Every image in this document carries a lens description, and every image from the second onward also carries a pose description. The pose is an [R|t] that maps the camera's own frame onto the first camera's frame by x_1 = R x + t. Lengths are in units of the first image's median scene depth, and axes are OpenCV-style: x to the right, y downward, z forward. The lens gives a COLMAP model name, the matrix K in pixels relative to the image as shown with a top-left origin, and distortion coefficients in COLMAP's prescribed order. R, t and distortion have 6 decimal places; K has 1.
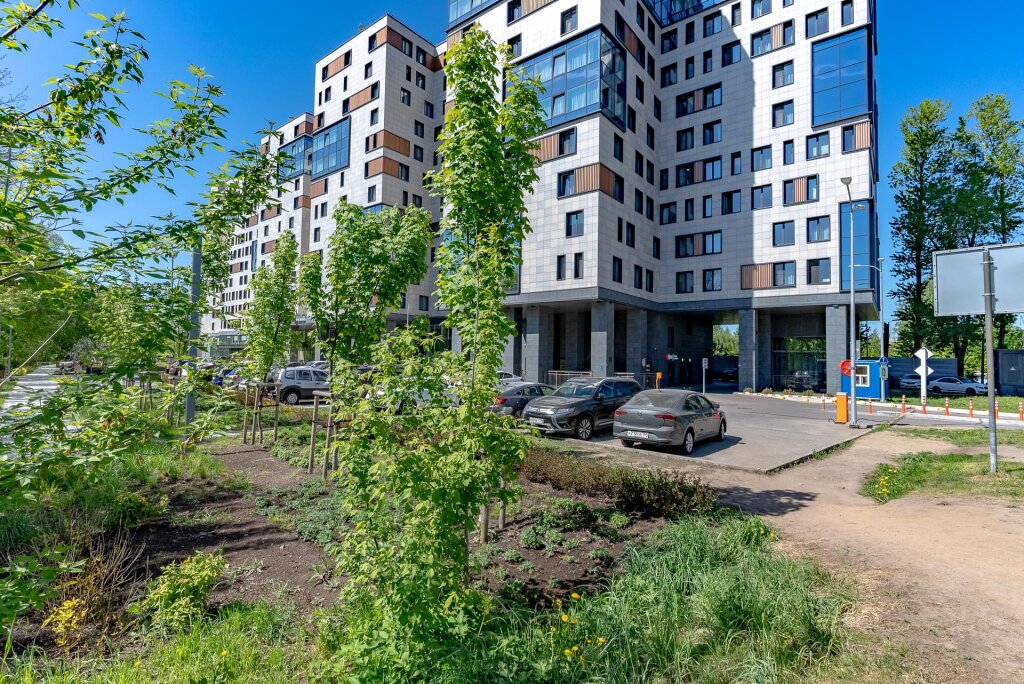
lens RADIAL K [[479.5, 0, 512.0], [0, 479.5, 342.0], [0, 0, 1]] dist [0.001540, 0.000422]
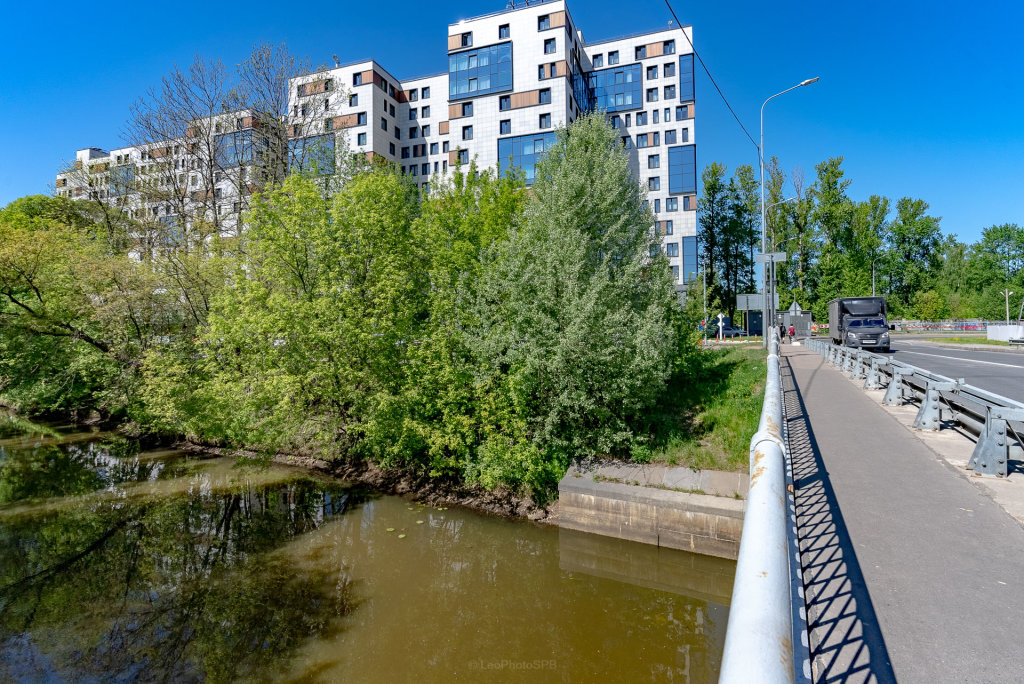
lens RADIAL K [[465.6, 0, 511.2], [0, 465.6, 322.3], [0, 0, 1]] dist [0.000852, 0.000110]
pose [[0.948674, -0.032732, 0.314558, -0.437338], [0.022236, 0.999072, 0.036899, -0.029733], [-0.315474, -0.028011, 0.948521, -0.428287]]
